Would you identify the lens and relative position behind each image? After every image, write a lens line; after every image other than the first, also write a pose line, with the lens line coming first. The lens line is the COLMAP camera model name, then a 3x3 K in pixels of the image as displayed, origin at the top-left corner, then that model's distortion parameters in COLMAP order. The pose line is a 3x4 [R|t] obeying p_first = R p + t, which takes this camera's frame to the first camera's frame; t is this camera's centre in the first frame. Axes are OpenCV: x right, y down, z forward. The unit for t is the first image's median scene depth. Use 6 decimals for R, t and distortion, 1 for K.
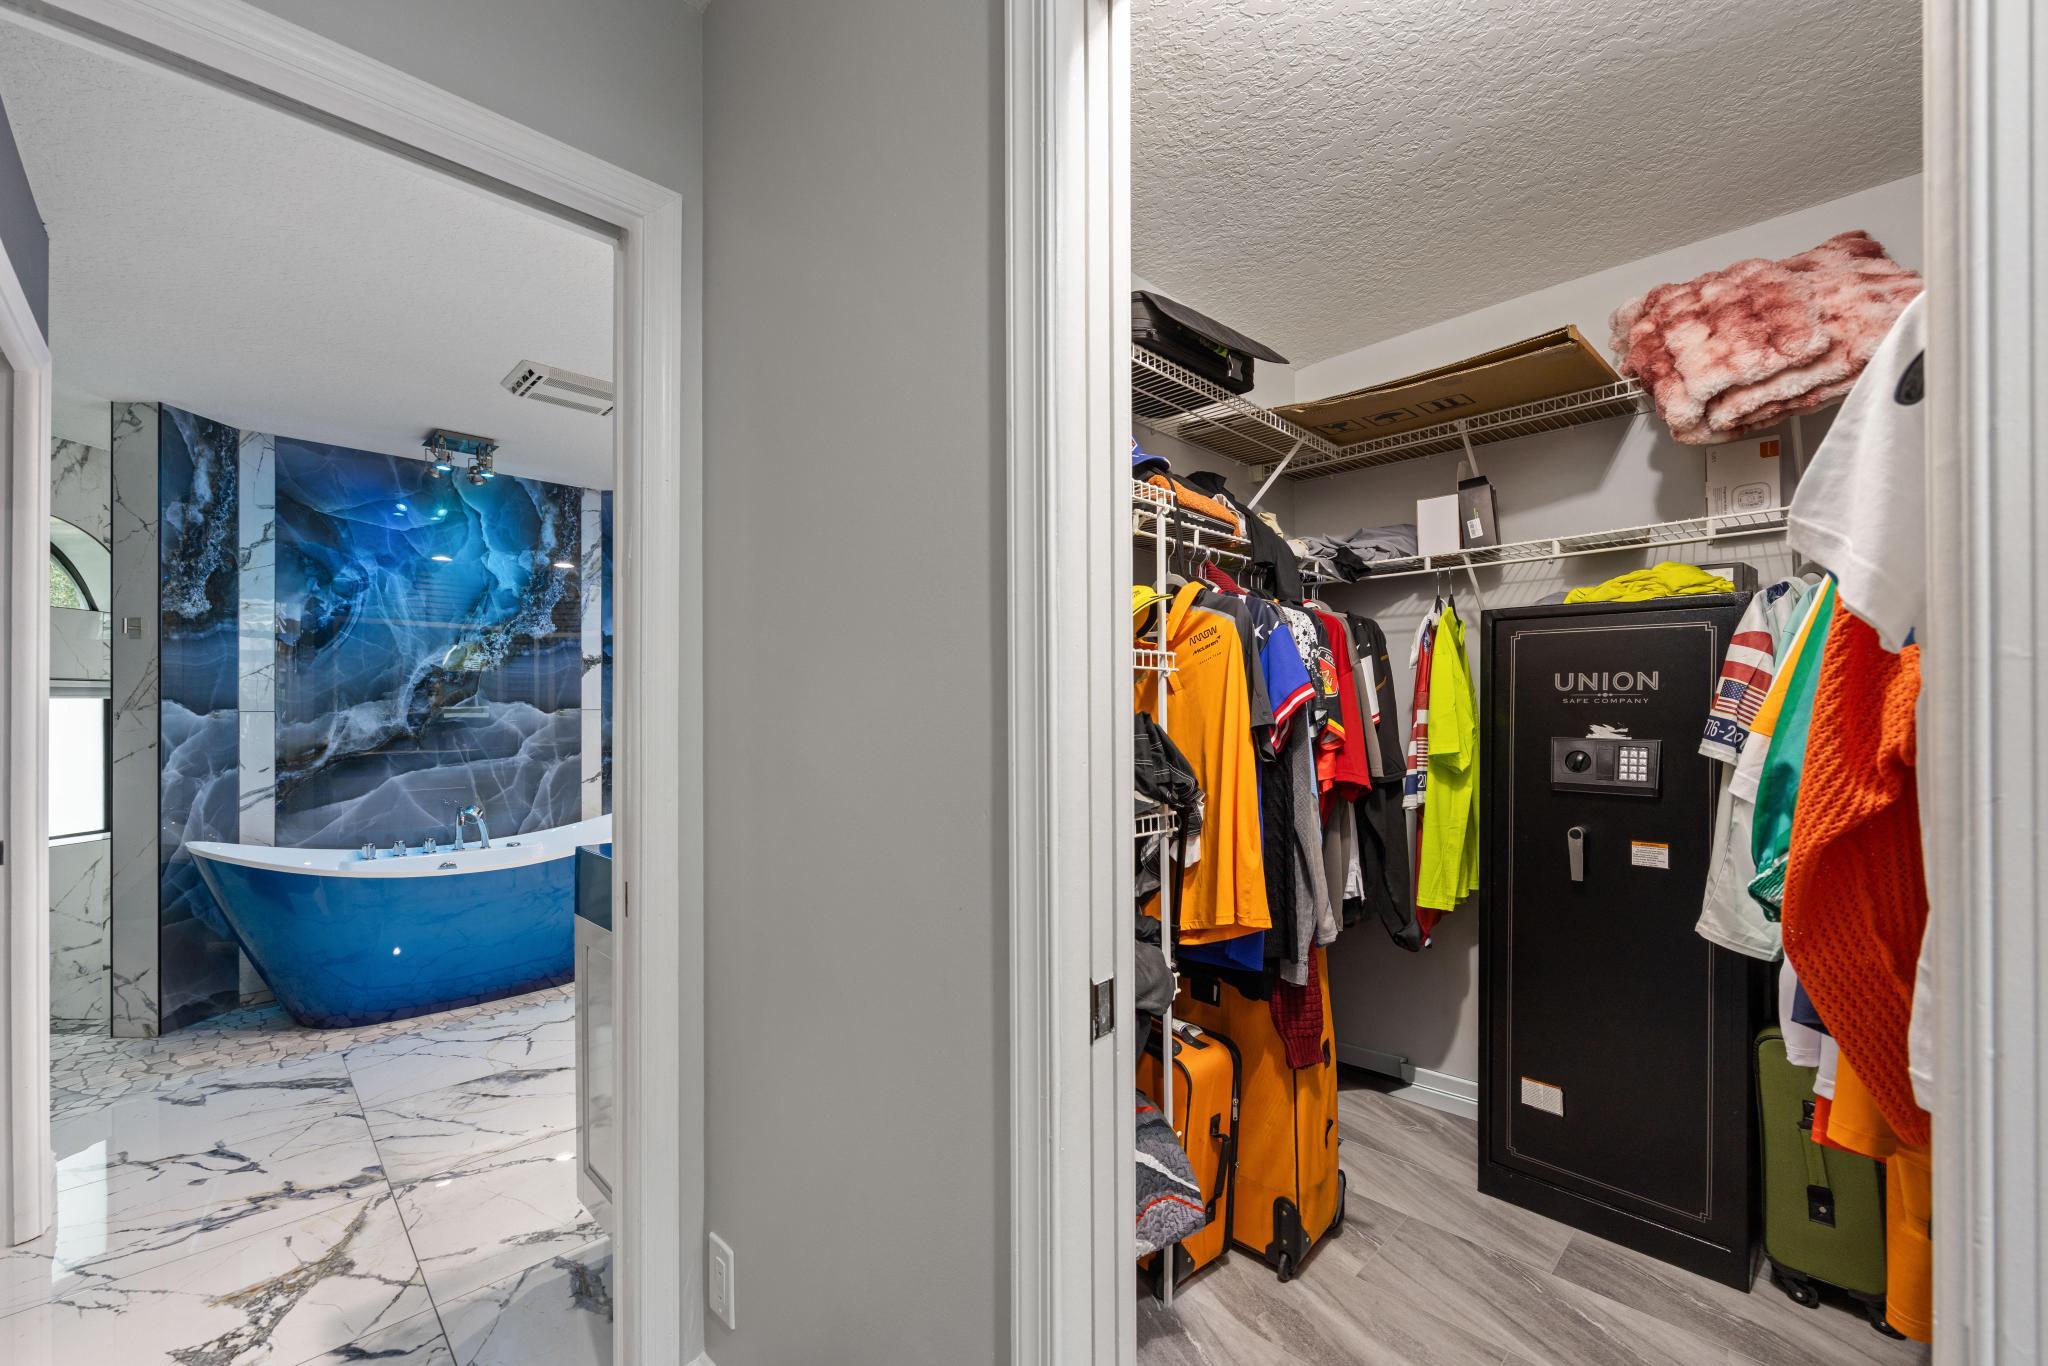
lens RADIAL K [[826.1, 0, 1032.8], [0, 826.1, 700.4], [0, 0, 1]] dist [-0.000774, -0.000054]
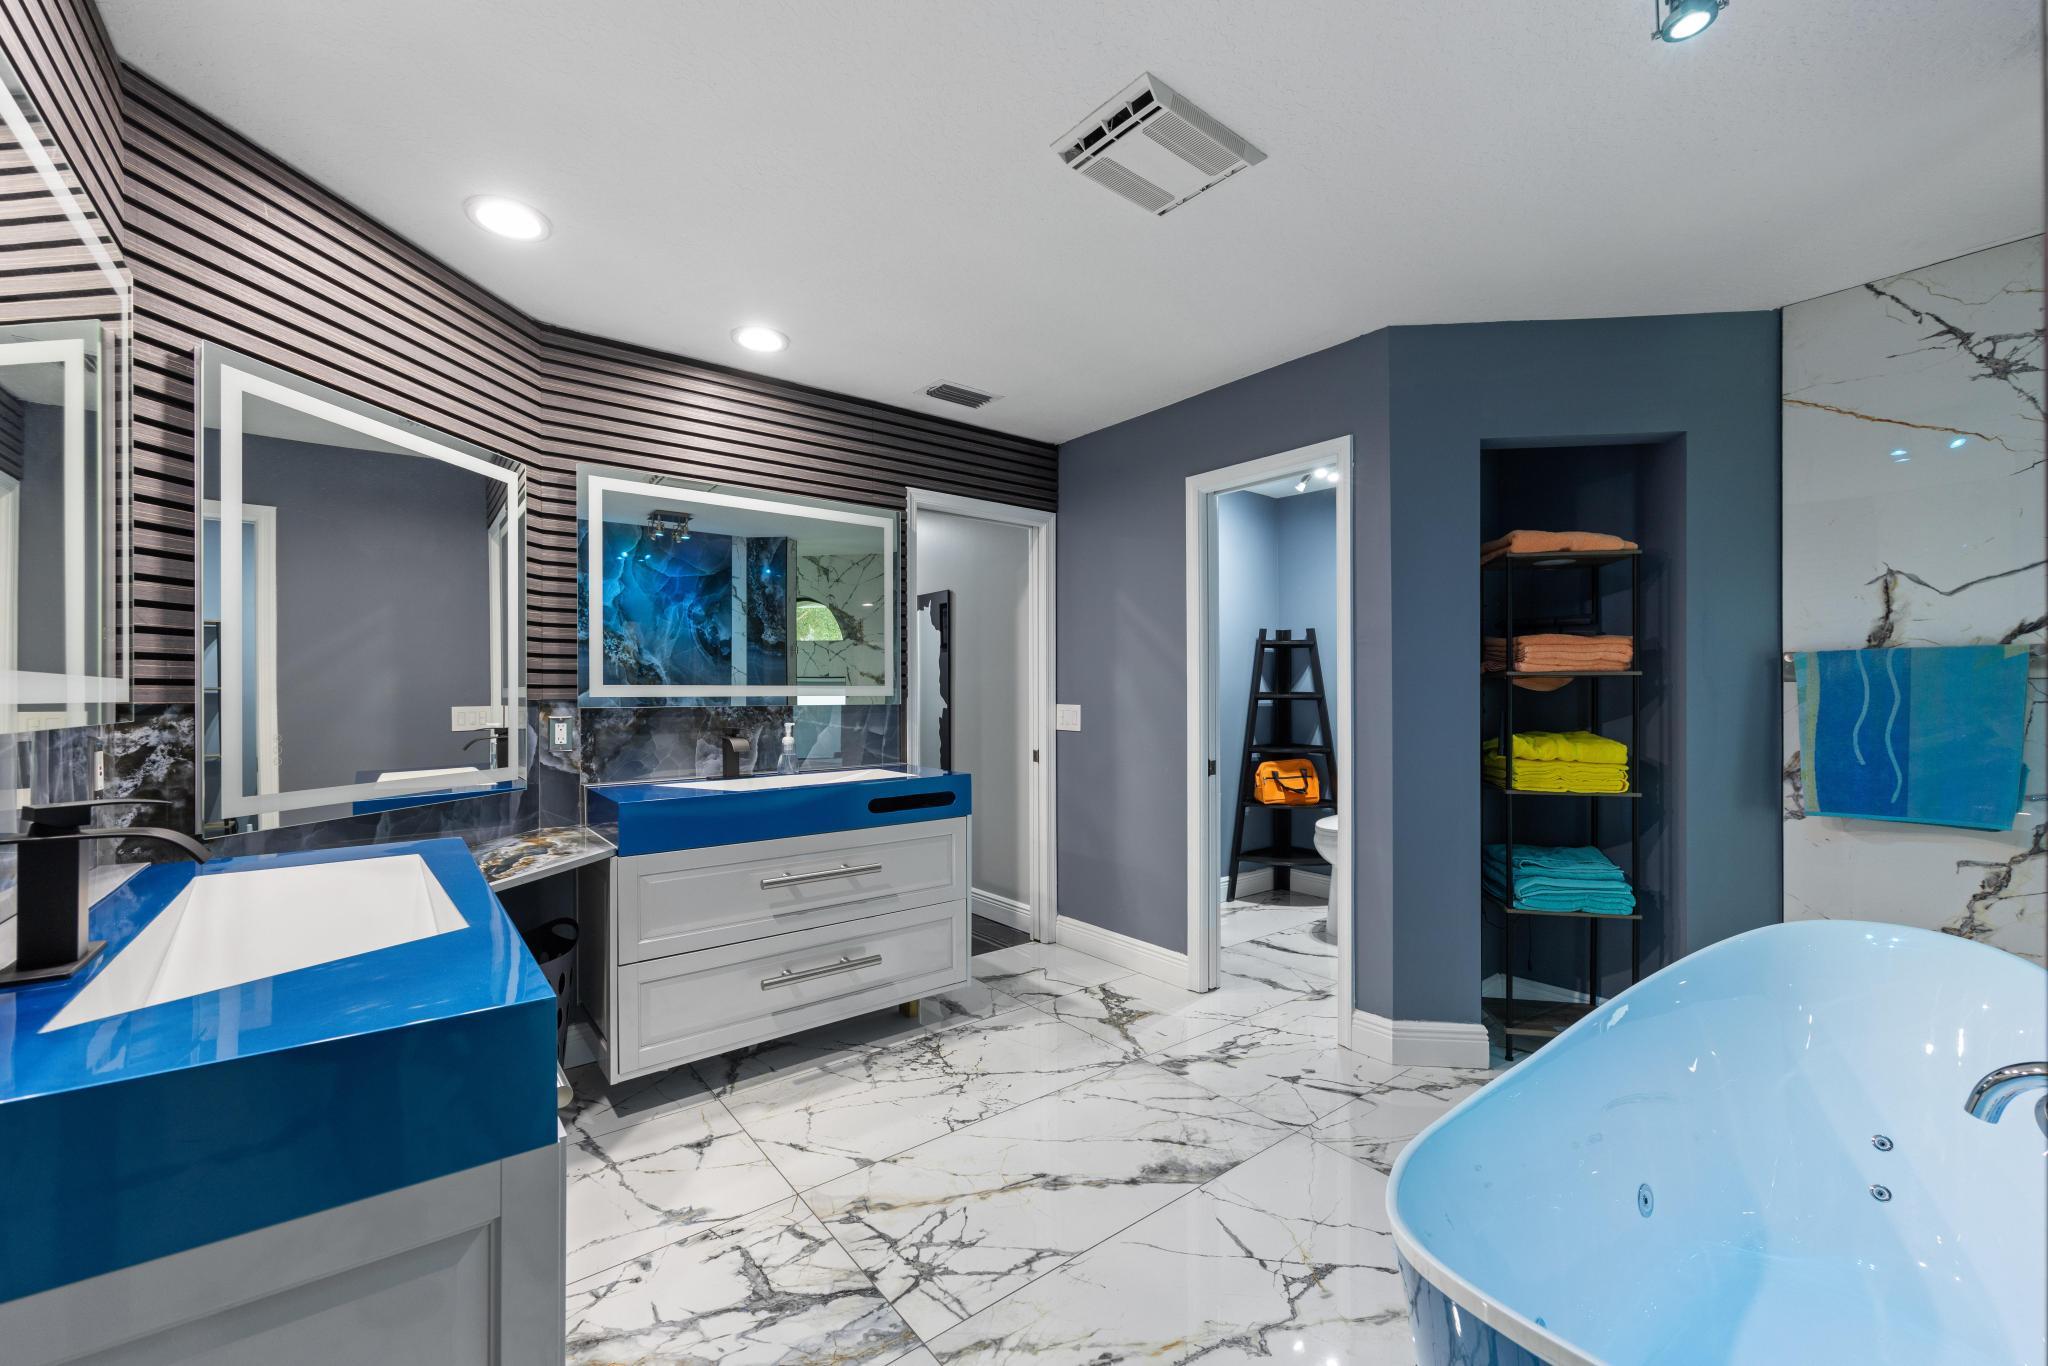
lens RADIAL K [[826.1, 0, 1031.2], [0, 826.1, 694.9], [0, 0, 1]] dist [-0.000774, -0.000054]
pose [[-0.993236, 0.012207, 0.115465, -0.486984], [0.010478, 0.999824, -0.015574, 0.025998], [-0.115635, -0.014259, -0.993189, 1.477336]]
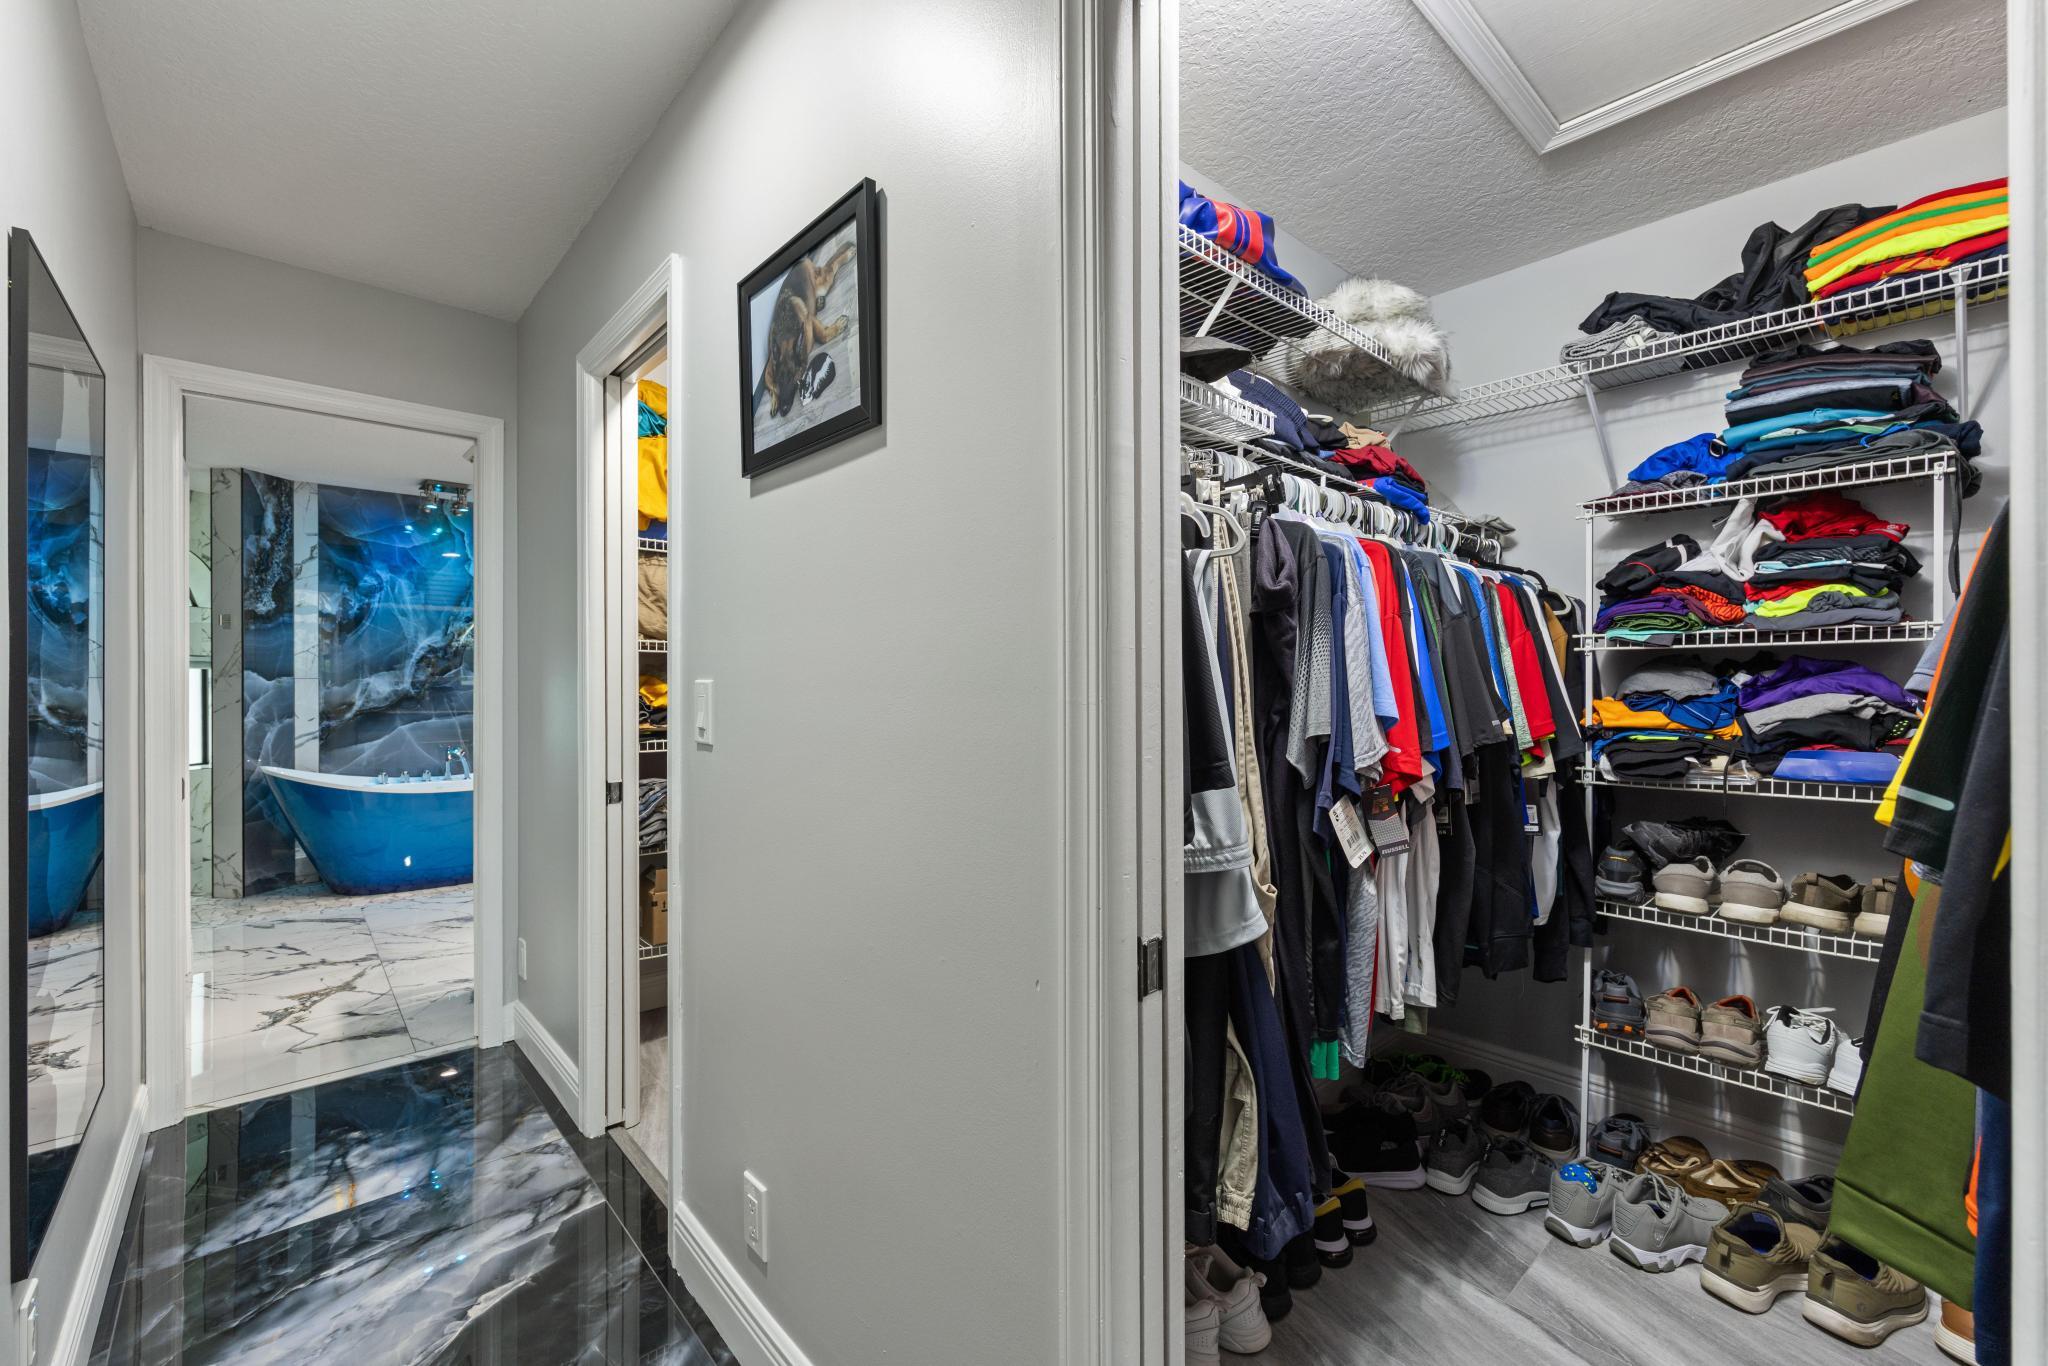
lens RADIAL K [[826.1, 0, 1017.9], [0, 826.1, 682.7], [0, 0, 1]] dist [-0.000774, -0.000054]
pose [[0.998842, 0.005602, -0.047778, 0.377117], [-0.005092, 0.999929, 0.010792, -0.000555], [0.047835, -0.010536, 0.998800, -0.387702]]
